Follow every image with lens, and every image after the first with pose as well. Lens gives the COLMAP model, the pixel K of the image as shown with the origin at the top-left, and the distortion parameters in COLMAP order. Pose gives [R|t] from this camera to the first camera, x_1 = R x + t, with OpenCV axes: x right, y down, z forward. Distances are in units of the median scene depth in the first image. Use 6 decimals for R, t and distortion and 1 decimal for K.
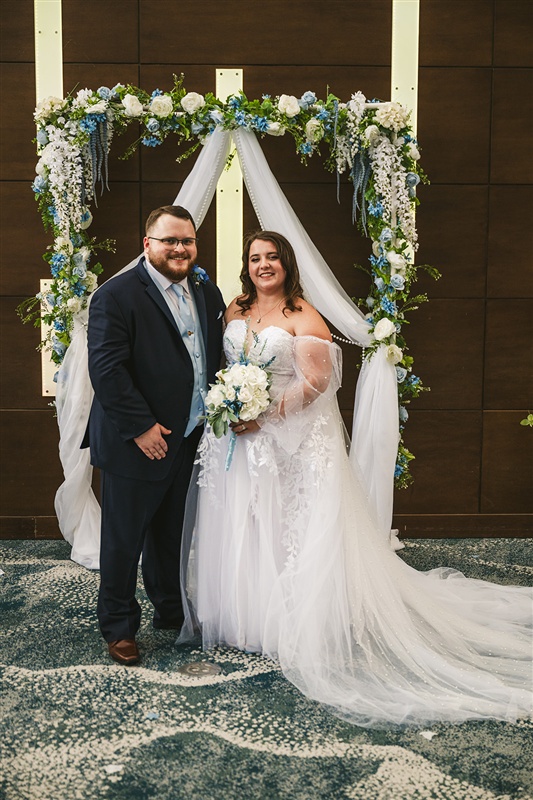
lens RADIAL K [[1123.6, 0, 262.9], [0, 1123.6, 400.5], [0, 0, 1]] dist [0.032458, 0.000000]
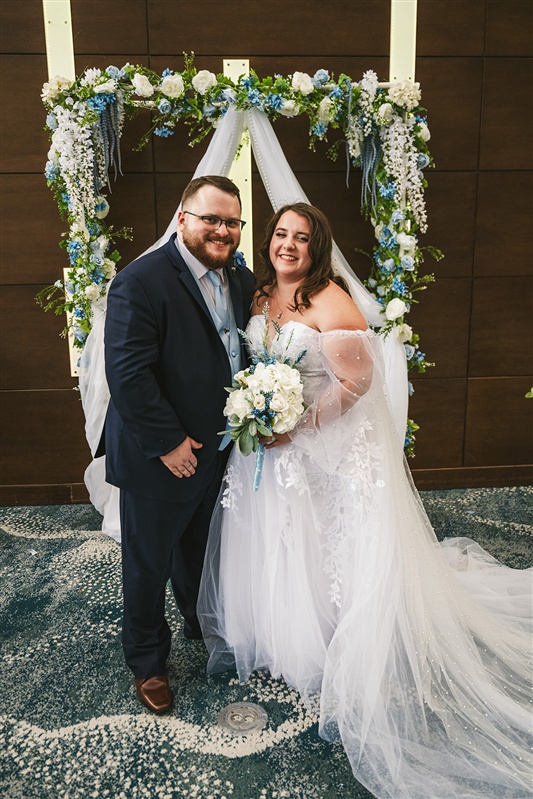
lens RADIAL K [[649.2, 0, 263.2], [0, 649.2, 392.0], [0, 0, 1]] dist [0.012782, 0.000968]
pose [[0.998650, -0.028259, 0.043592, -0.043133], [0.024757, 0.996576, 0.078894, -0.038269], [-0.045672, -0.077708, 0.995929, 0.408659]]
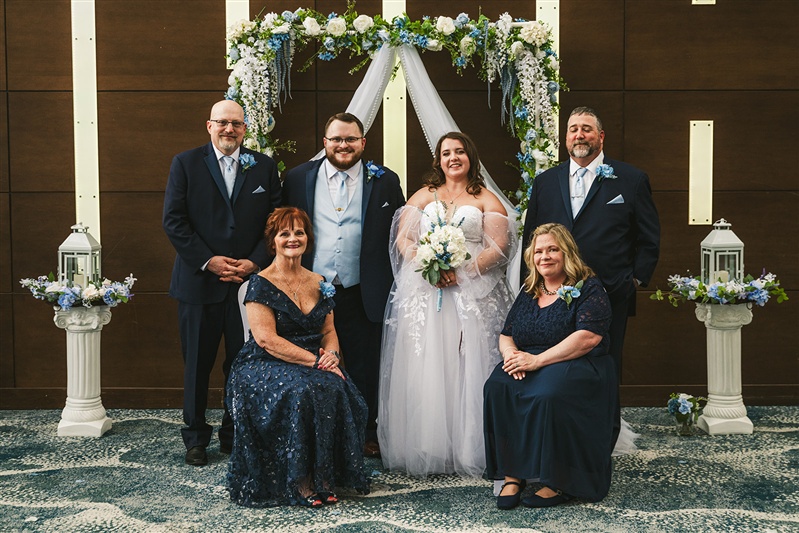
lens RADIAL K [[1268.7, 0, 401.3], [0, 1268.7, 269.4], [0, 0, 1]] dist [0.062446, 0.000000]
pose [[0.999746, -0.005263, -0.021930, 0.004655], [0.004130, 0.998670, -0.051385, 0.057702], [0.022171, 0.051281, 0.998438, -0.301067]]
